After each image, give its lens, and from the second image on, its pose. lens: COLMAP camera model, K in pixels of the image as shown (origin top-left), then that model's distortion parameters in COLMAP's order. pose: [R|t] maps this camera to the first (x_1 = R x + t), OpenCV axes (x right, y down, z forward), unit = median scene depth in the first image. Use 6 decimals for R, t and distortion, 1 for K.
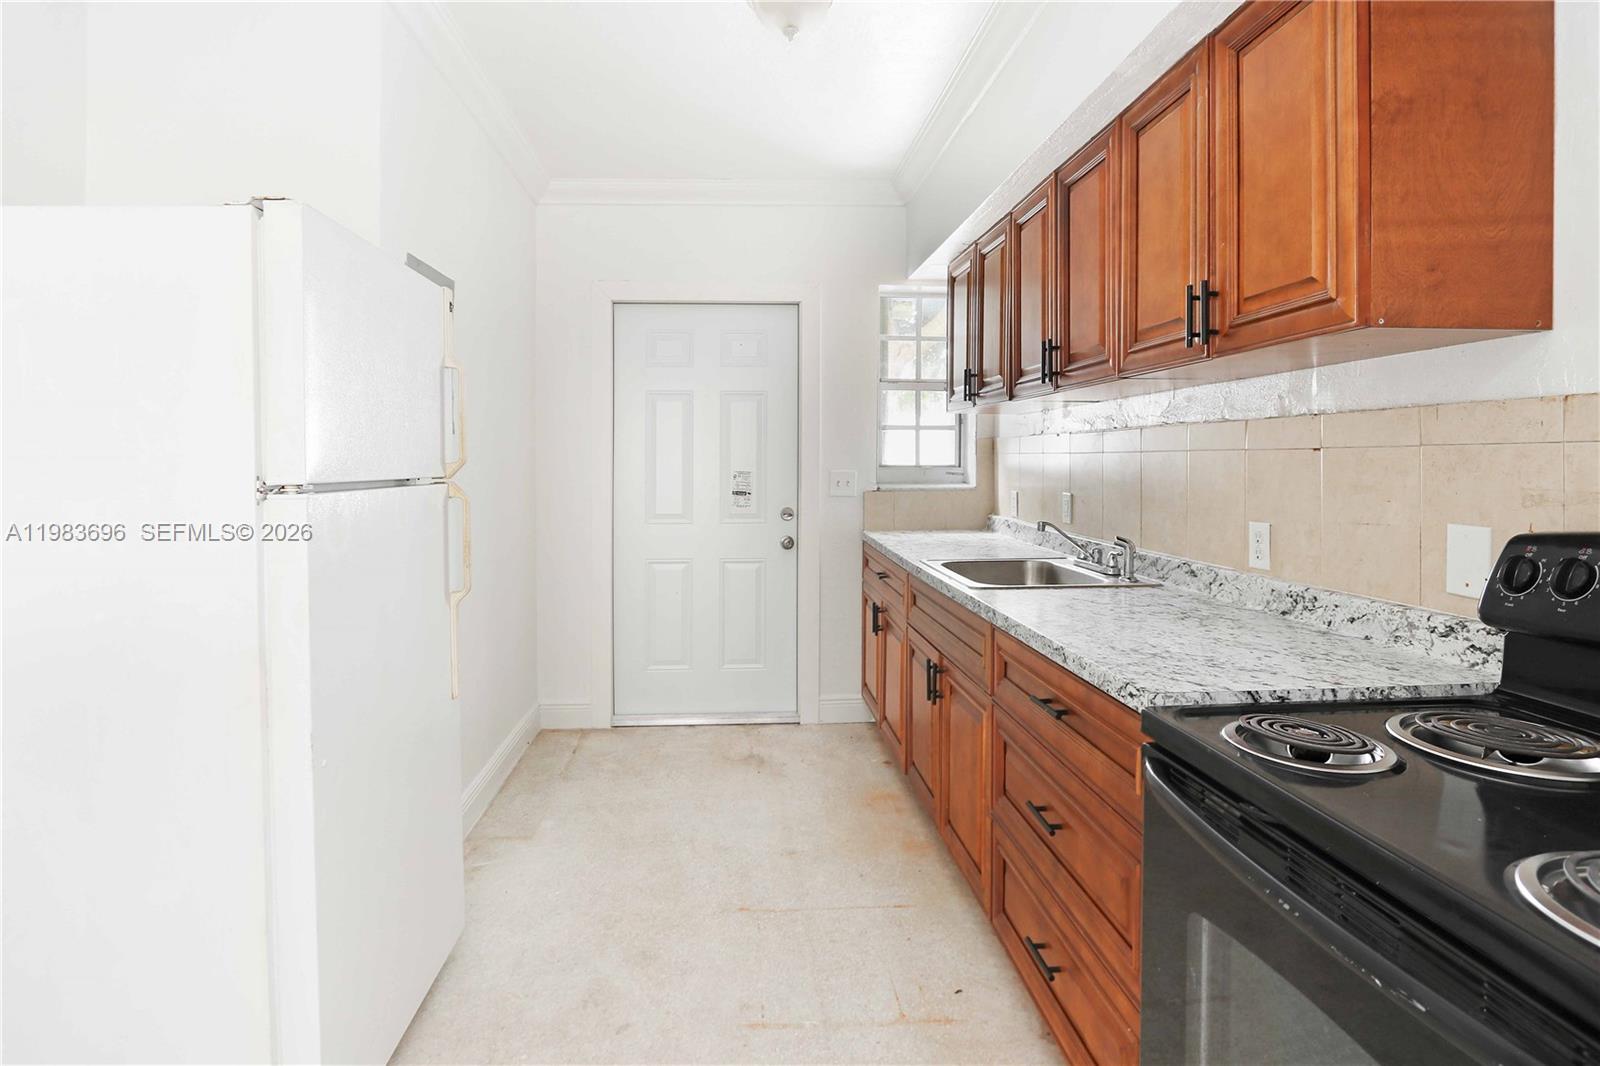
lens RADIAL K [[783.7, 0, 767.9], [0, 783.7, 464.1], [0, 0, 1]] dist [-0.027583, 0.009011]
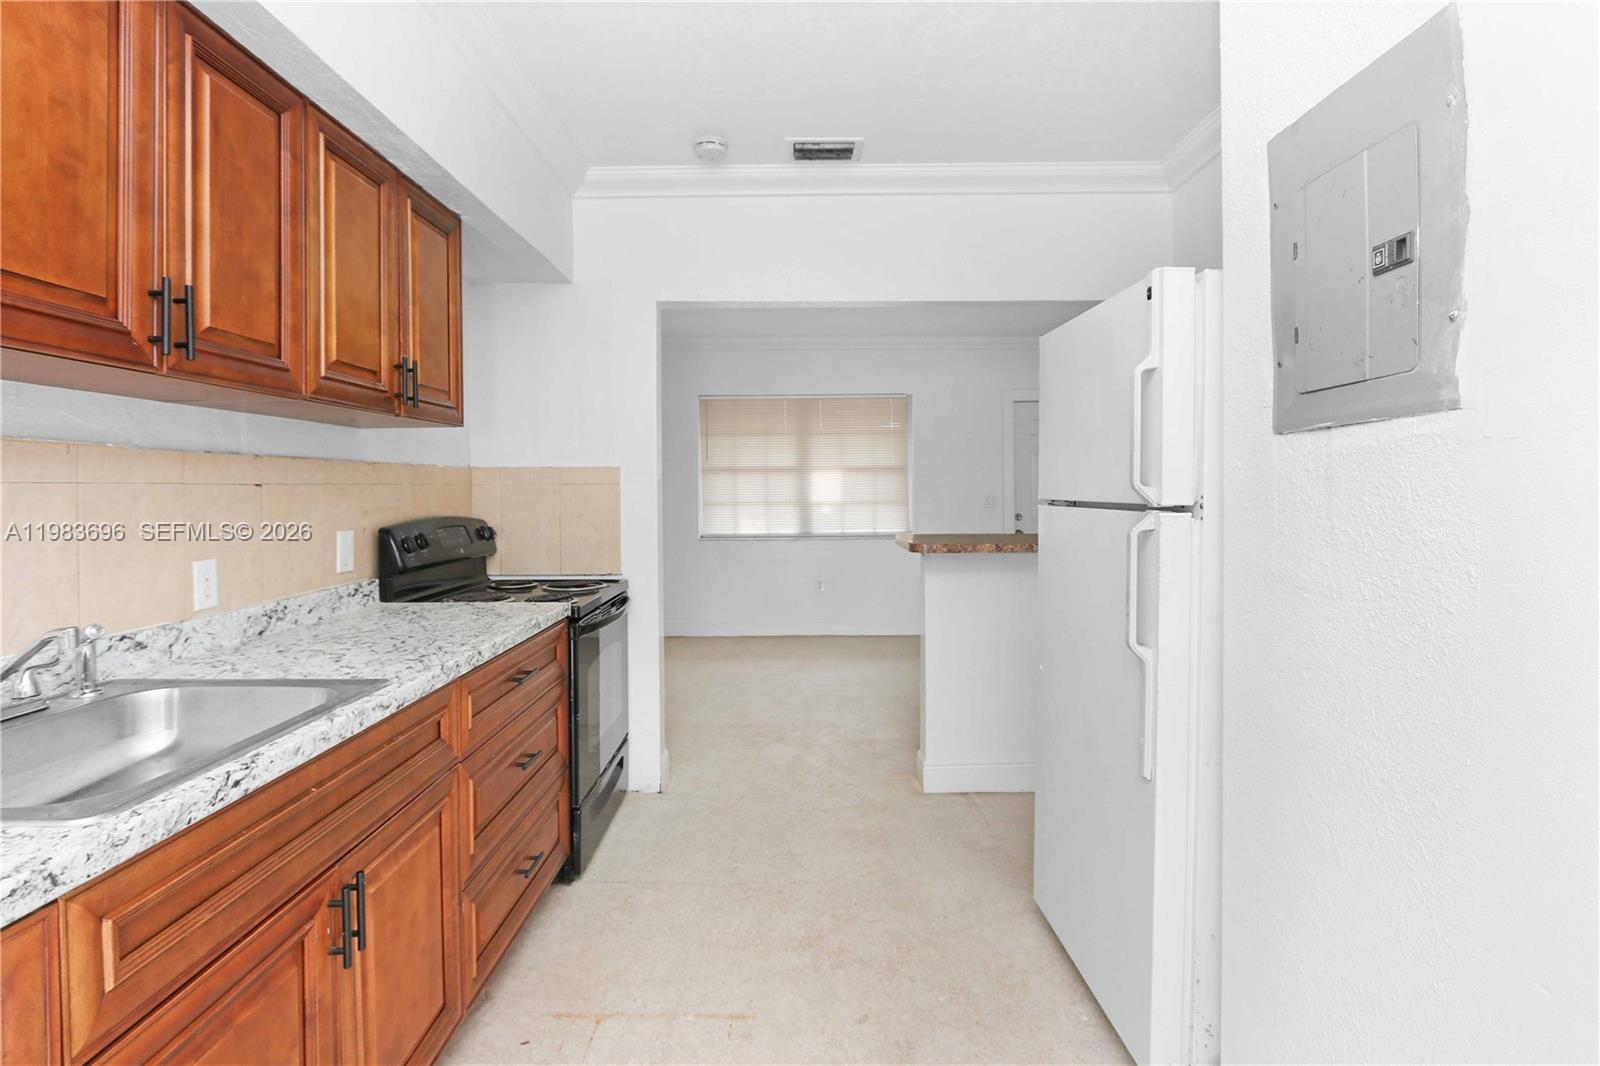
lens RADIAL K [[765.8, 0, 794.9], [0, 765.8, 497.5], [0, 0, 1]] dist [-0.009473, 0.001756]
pose [[-0.998213, 0.011369, 0.058670, -0.148147], [0.012383, 0.999780, 0.016956, -0.009426], [-0.058464, 0.017652, -0.998133, 1.851398]]
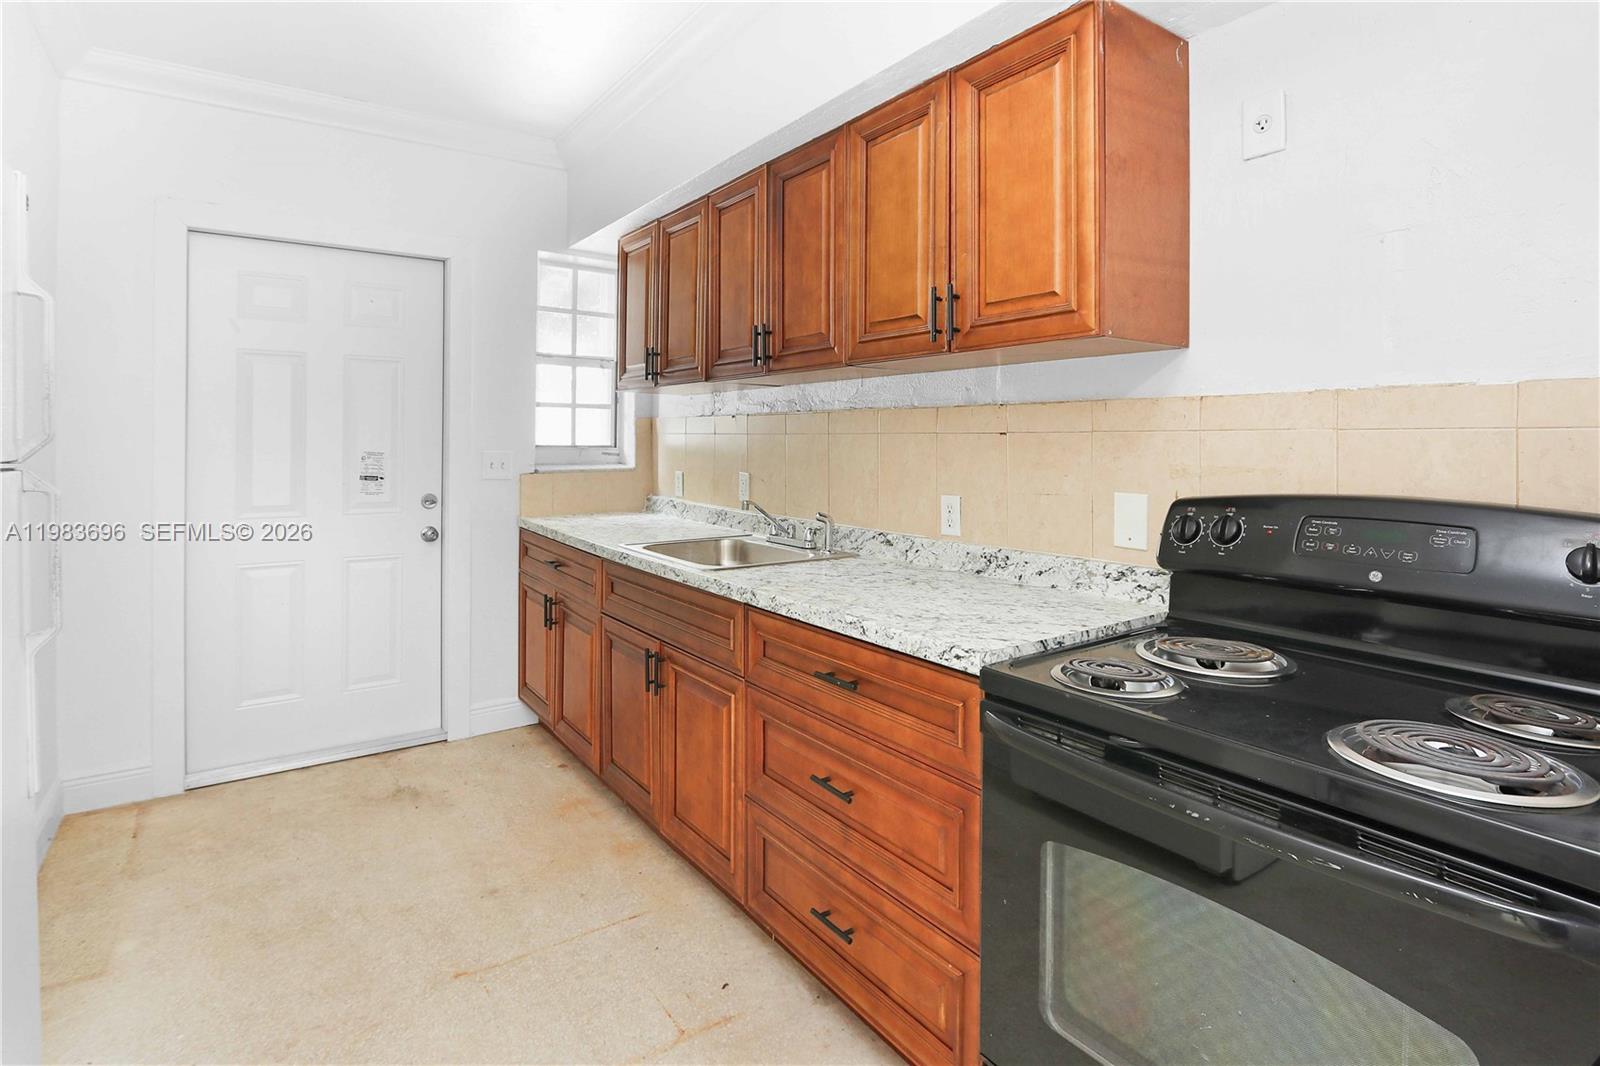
lens RADIAL K [[794.9, 0, 760.3], [0, 794.9, 439.8], [0, 0, 1]] dist [-0.015302, 0.001489]
pose [[0.859066, 0.006687, 0.511821, -0.219098], [-0.004032, 0.999972, -0.006297, -0.000098], [-0.511849, 0.003346, 0.859069, 0.117445]]
